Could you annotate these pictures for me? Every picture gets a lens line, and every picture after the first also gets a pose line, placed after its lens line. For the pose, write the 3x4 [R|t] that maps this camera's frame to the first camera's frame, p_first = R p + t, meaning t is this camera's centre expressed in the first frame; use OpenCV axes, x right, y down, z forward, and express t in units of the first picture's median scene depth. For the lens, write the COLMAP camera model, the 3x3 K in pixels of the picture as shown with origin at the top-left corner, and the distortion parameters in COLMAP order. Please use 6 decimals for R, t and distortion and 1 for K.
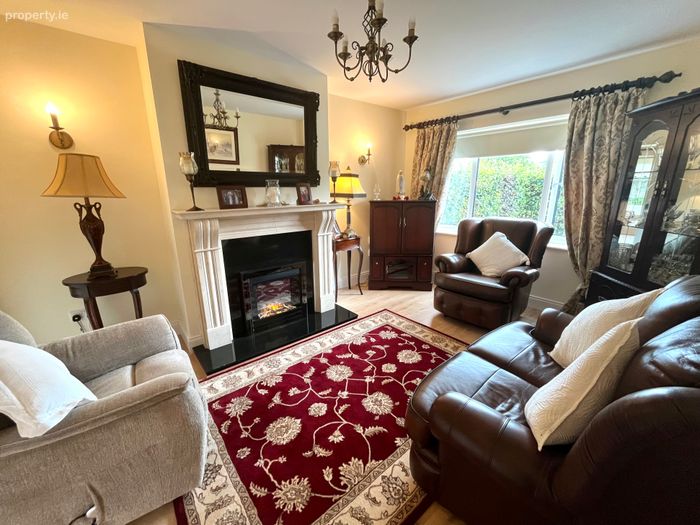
lens RADIAL K [[283.8, 0, 349.7], [0, 283.8, 259.1], [0, 0, 1]] dist [-0.002616, -0.000186]
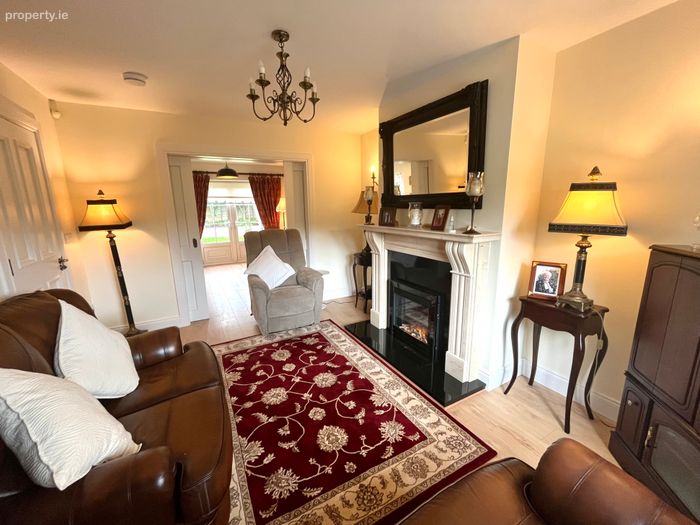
lens RADIAL K [[283.8, 0, 349.5], [0, 283.8, 263.9], [0, 0, 1]] dist [-0.002616, -0.000186]
pose [[-0.192169, 0.207235, -0.959231, 0.849556], [-0.228679, 0.941085, 0.249128, -0.294268], [0.954346, 0.267231, -0.133457, 1.056992]]
